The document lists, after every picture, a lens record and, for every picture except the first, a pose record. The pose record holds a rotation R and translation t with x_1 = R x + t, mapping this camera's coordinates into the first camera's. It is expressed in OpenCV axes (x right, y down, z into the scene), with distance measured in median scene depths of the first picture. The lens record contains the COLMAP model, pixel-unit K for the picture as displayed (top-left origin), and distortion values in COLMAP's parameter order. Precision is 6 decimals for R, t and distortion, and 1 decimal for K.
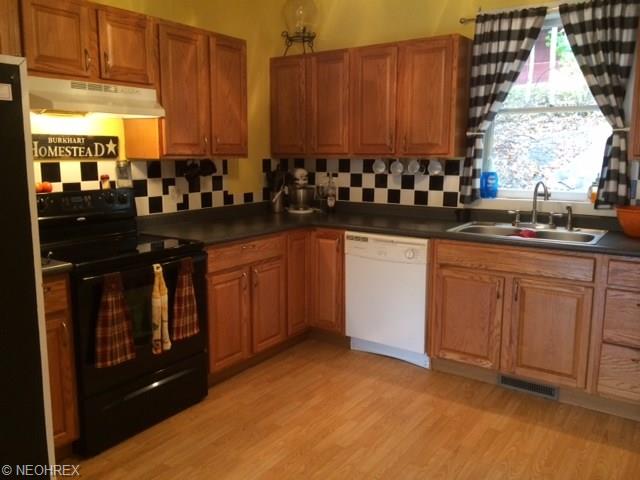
lens RADIAL K [[551.0, 0, 319.9], [0, 551.0, 239.0], [0, 0, 1]] dist [0.055719, -0.036684]
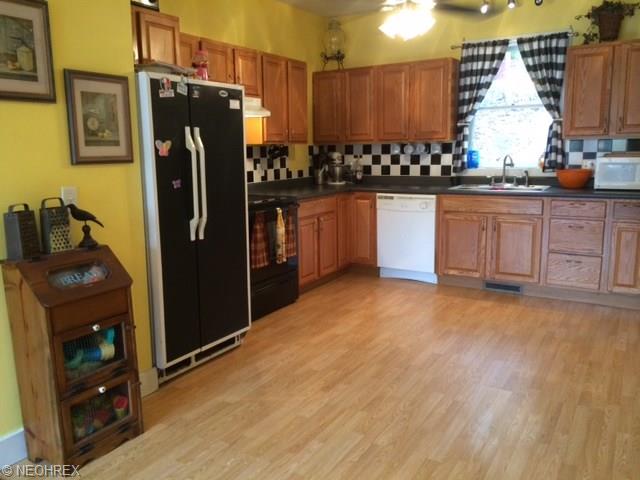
lens RADIAL K [[551.0, 0, 319.2], [0, 551.0, 240.6], [0, 0, 1]] dist [0.055719, -0.036684]
pose [[0.997523, -0.028992, 0.064090, -0.213393], [0.028434, 0.999550, 0.009596, 0.097868], [-0.064339, -0.007750, 0.997898, -0.464978]]
